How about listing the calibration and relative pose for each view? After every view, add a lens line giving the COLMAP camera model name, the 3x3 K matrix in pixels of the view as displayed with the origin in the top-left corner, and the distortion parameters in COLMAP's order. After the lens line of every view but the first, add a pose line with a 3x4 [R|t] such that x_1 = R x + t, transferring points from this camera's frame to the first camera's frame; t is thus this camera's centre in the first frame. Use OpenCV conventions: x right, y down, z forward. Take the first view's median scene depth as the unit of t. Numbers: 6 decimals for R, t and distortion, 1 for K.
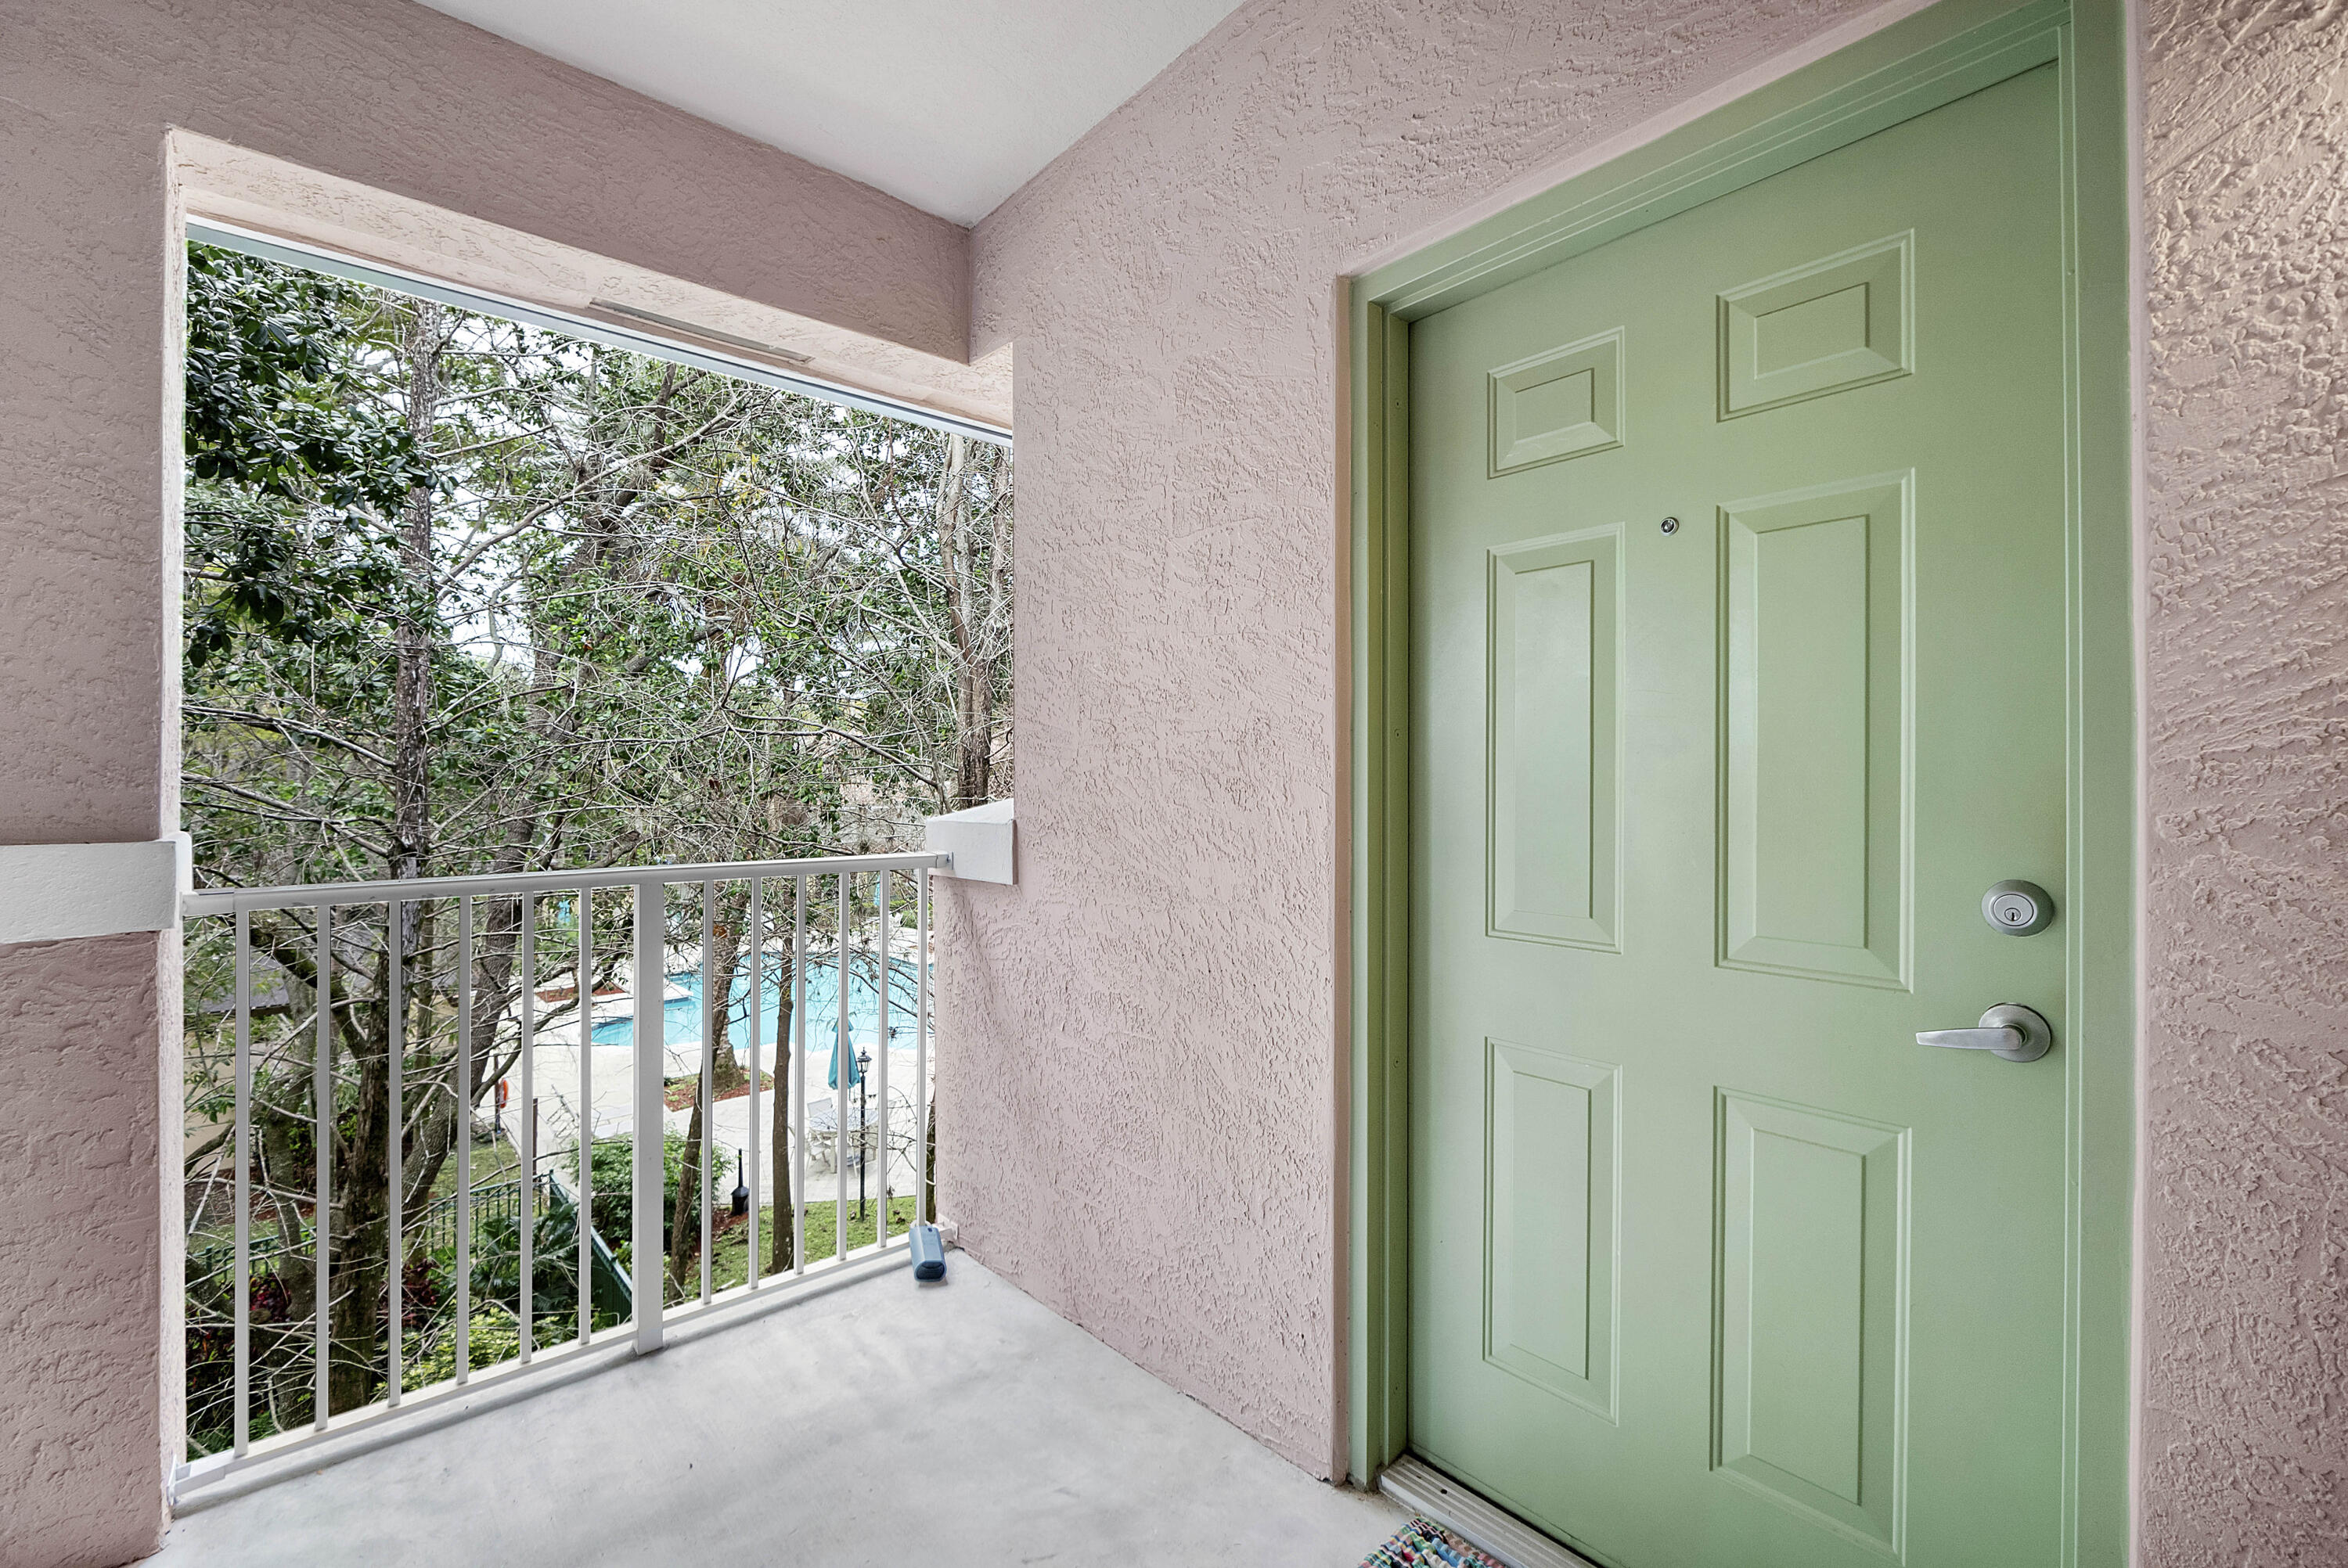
lens RADIAL K [[1007.9, 0, 1175.0], [0, 1007.9, 783.1], [0, 0, 1]] dist [-0.003549, -0.000161]
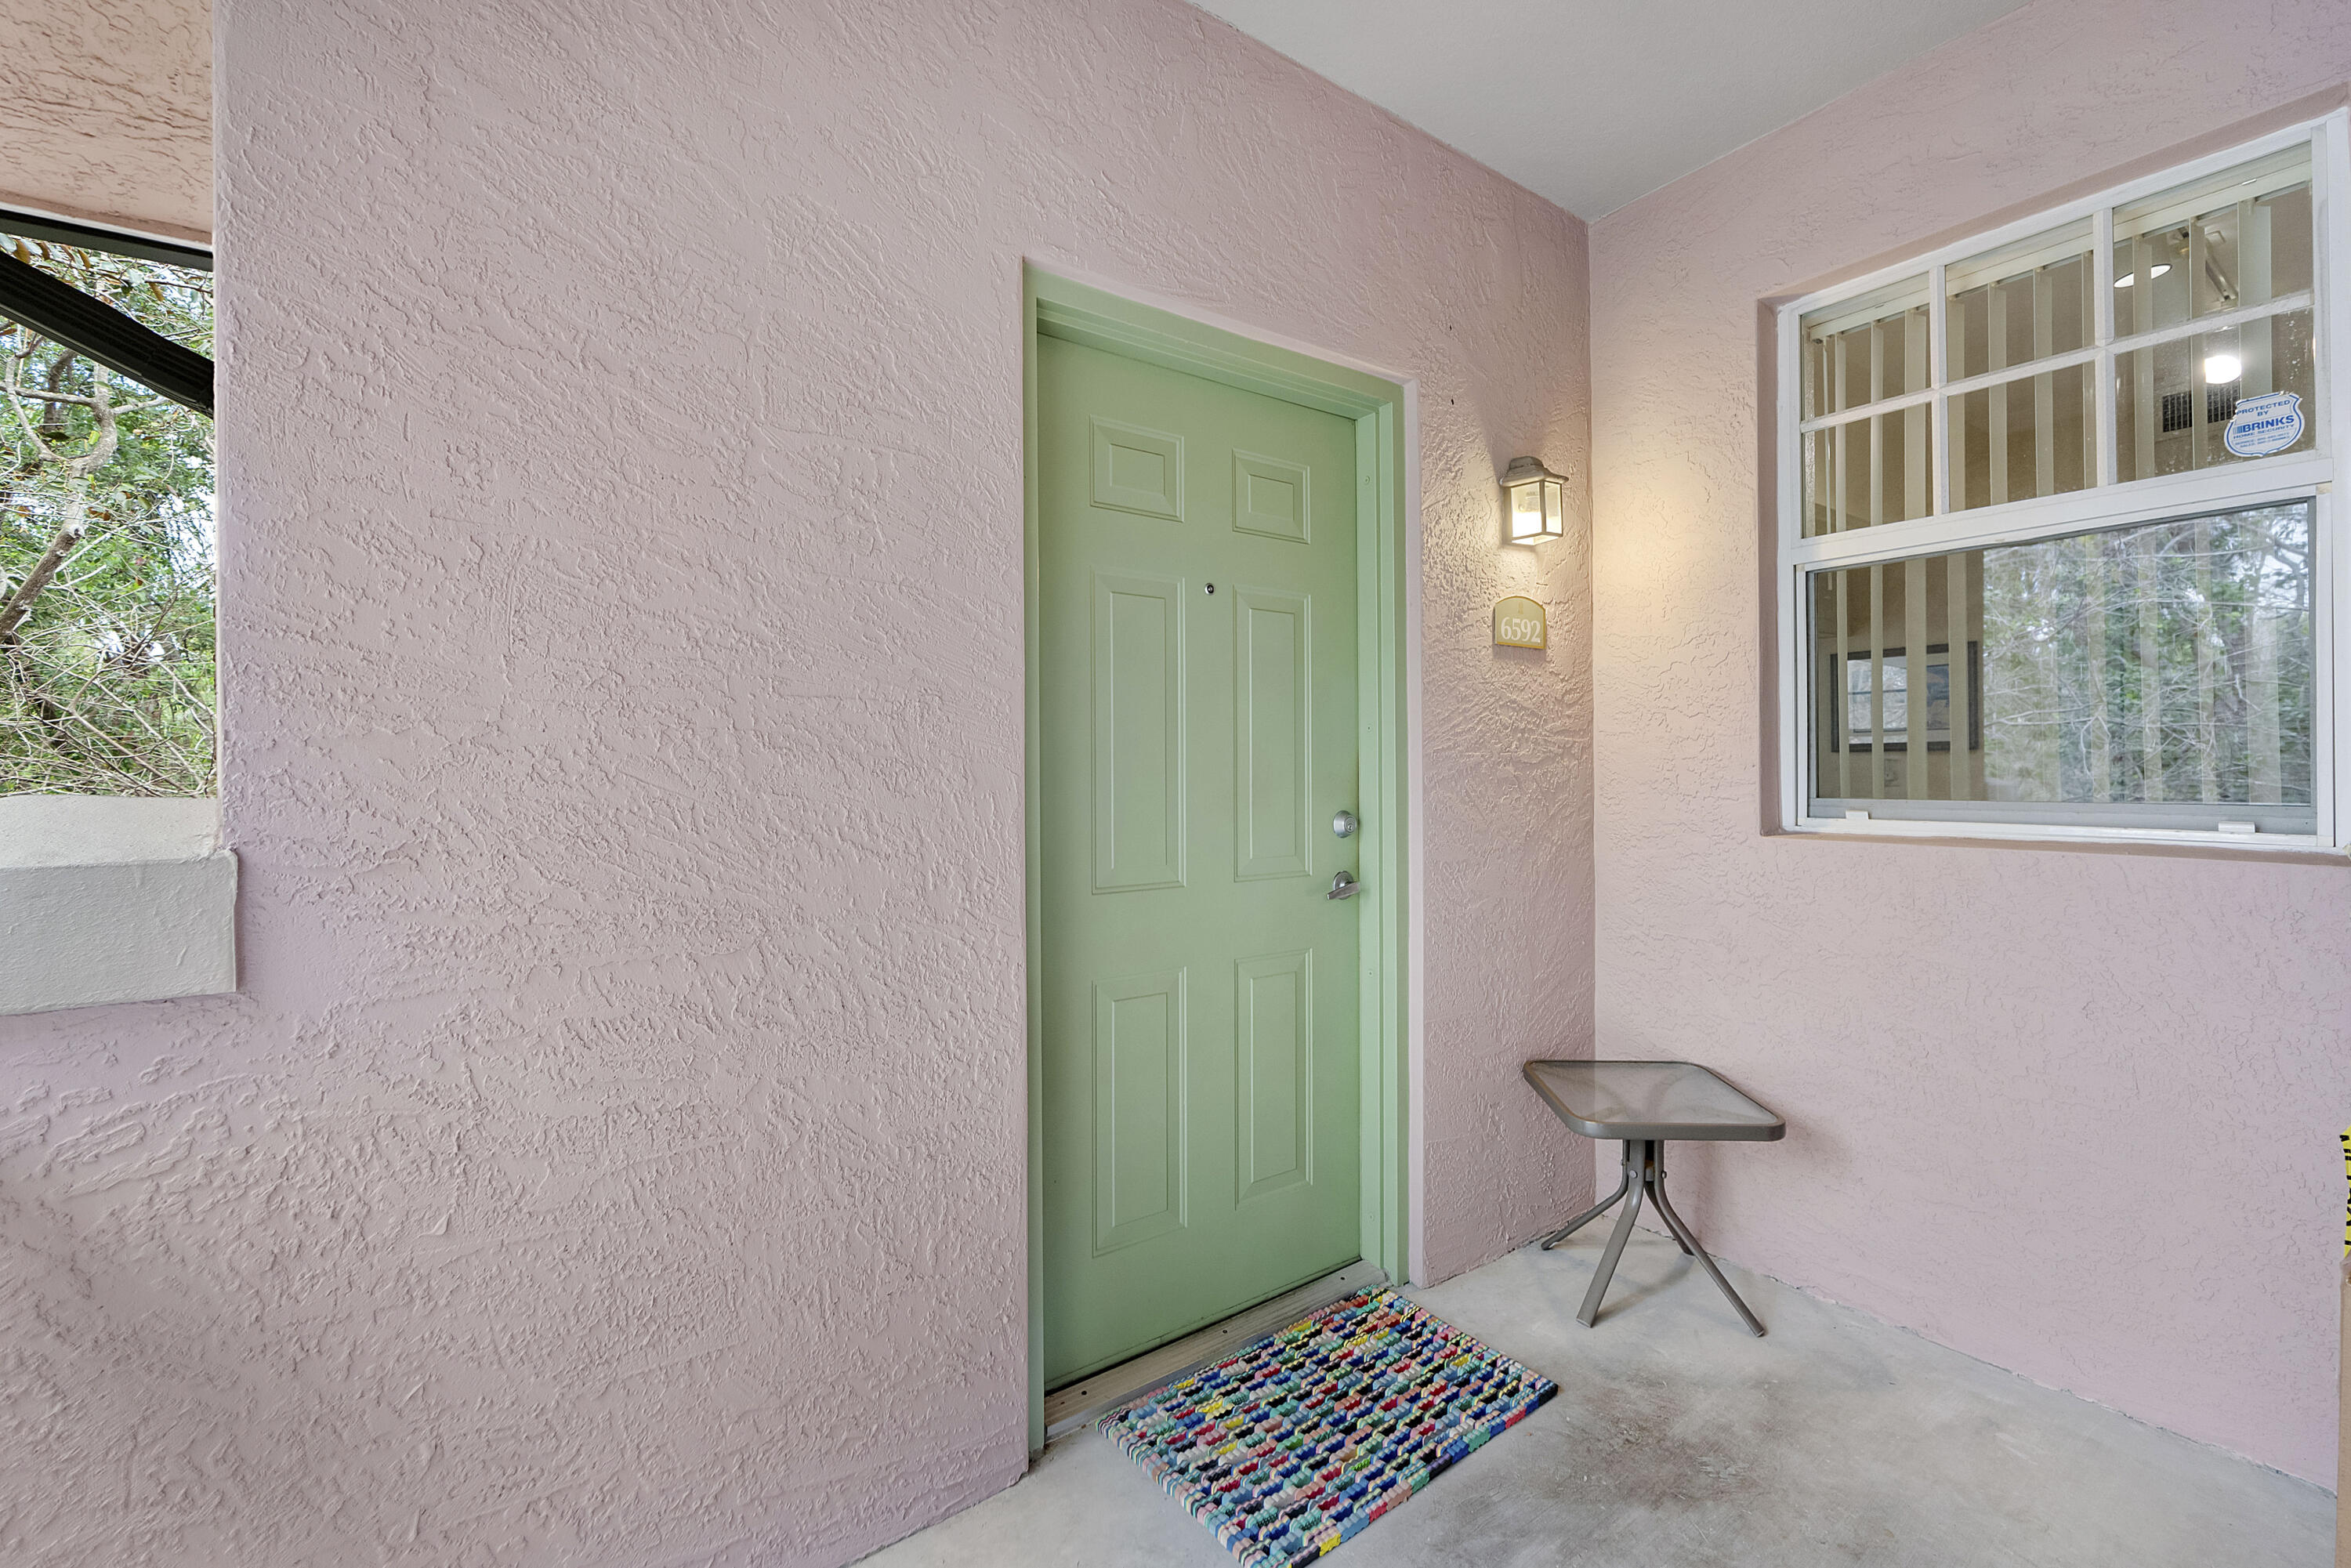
lens RADIAL K [[999.2, 0, 1179.4], [0, 999.2, 771.5], [0, 0, 1]] dist [-0.009583, 0.000528]
pose [[0.095102, -0.000982, 0.995467, -0.700911], [0.011421, 0.999935, -0.000105, 0.008206], [-0.995402, 0.011379, 0.095107, 0.659482]]
